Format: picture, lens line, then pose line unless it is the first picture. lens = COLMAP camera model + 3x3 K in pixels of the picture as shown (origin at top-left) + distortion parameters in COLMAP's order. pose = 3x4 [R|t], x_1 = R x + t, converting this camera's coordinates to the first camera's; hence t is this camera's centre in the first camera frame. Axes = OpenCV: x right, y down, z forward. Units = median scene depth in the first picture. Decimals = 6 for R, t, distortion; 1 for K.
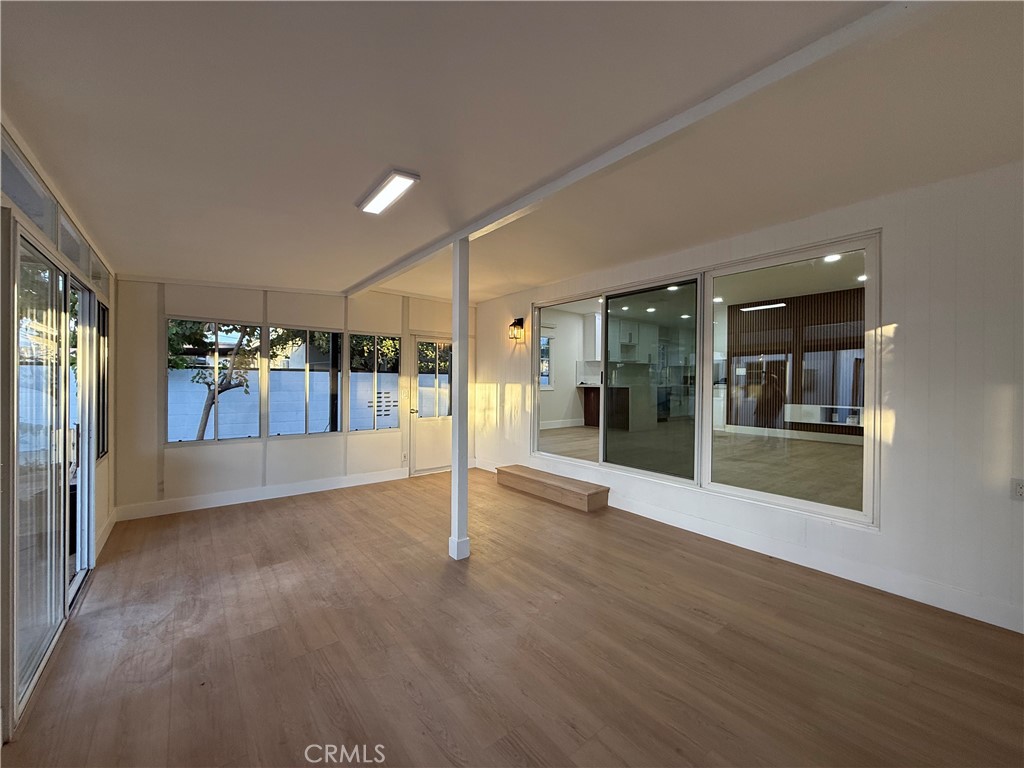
lens RADIAL K [[408.0, 0, 508.0], [0, 408.0, 385.6], [0, 0, 1]] dist [0.000058, -0.000101]
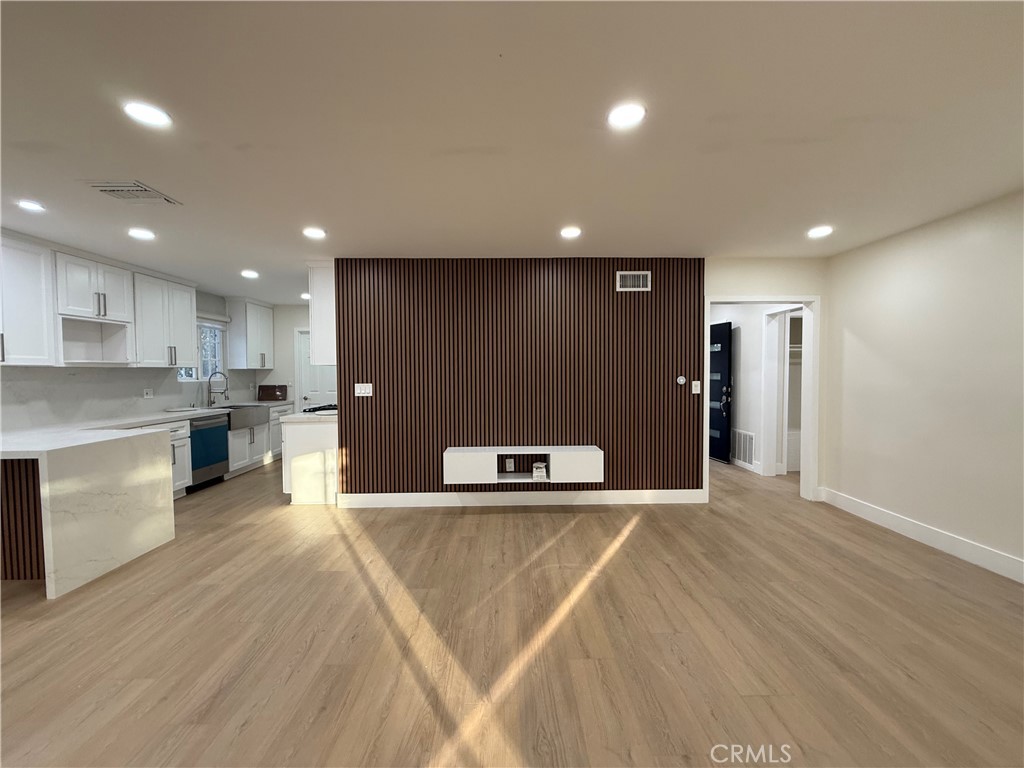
lens RADIAL K [[408.0, 0, 511.3], [0, 408.0, 384.8], [0, 0, 1]] dist [0.000058, -0.000101]
pose [[0.606736, -0.037737, 0.794007, 0.568757], [0.018421, 0.999272, 0.033416, -0.113490], [-0.794690, -0.005649, 0.606989, 1.113018]]
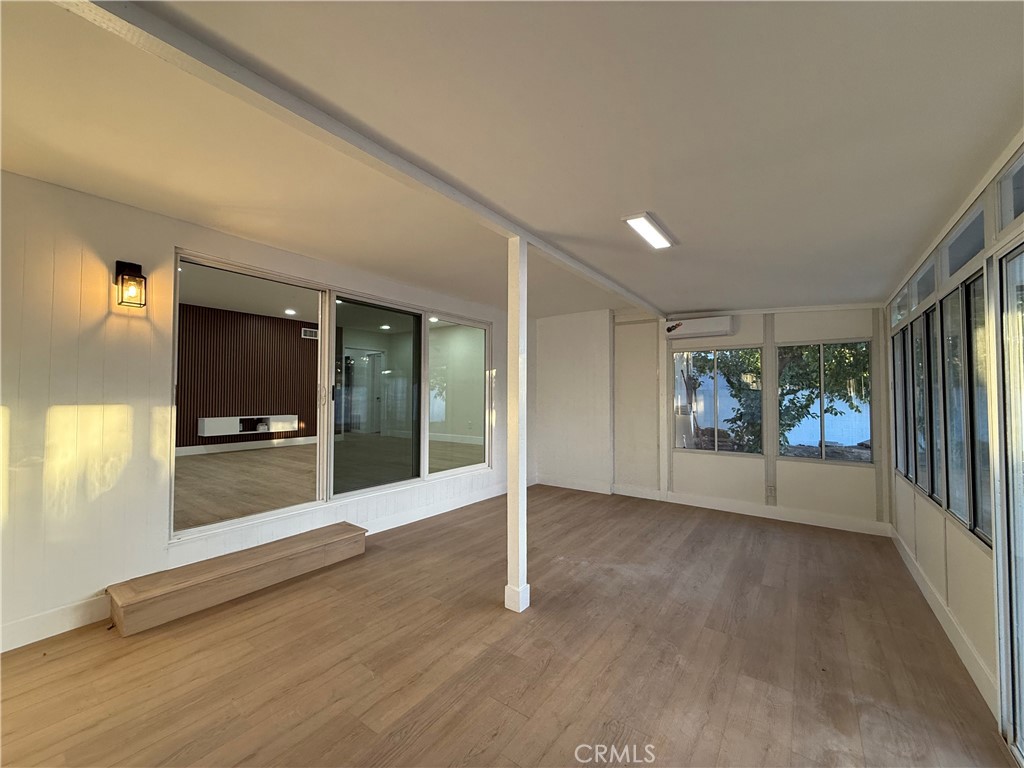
lens RADIAL K [[408.0, 0, 514.1], [0, 408.0, 385.0], [0, 0, 1]] dist [0.000058, -0.000101]
pose [[-0.275994, 0.018396, 0.960983, -0.799941], [0.003802, 0.999830, -0.018047, -0.021944], [-0.961152, -0.001327, -0.276017, 1.060075]]
